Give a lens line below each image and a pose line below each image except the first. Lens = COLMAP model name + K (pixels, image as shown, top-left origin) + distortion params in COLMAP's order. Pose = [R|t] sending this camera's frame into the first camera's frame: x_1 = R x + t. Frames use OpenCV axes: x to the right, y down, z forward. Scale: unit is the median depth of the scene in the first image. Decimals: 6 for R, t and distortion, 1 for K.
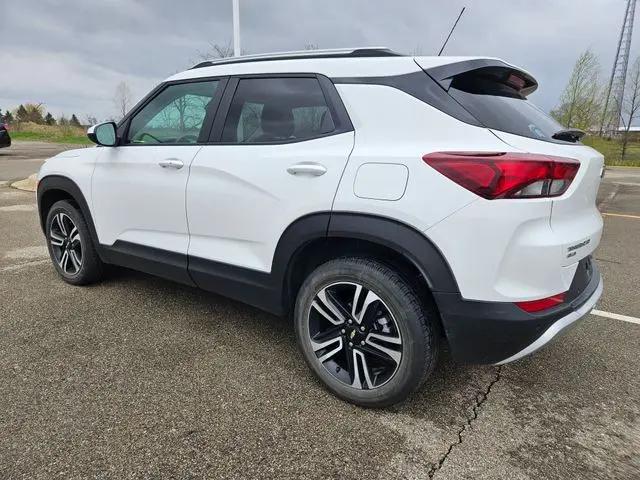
lens RADIAL K [[412.1, 0, 331.8], [0, 412.1, 206.0], [0, 0, 1]] dist [0.020770, -0.001871]
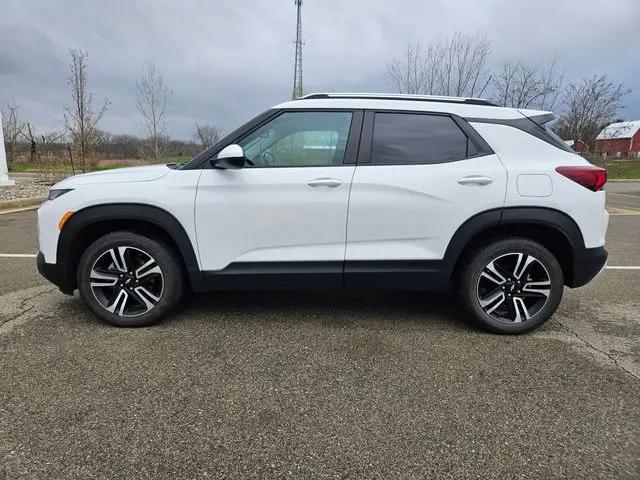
lens RADIAL K [[412.1, 0, 331.8], [0, 412.1, 206.0], [0, 0, 1]] dist [0.020770, -0.001871]
pose [[0.844309, -0.067568, 0.531579, -1.255795], [0.091580, 0.995618, -0.018907, -0.018873], [-0.527972, 0.064645, 0.846798, 0.044282]]
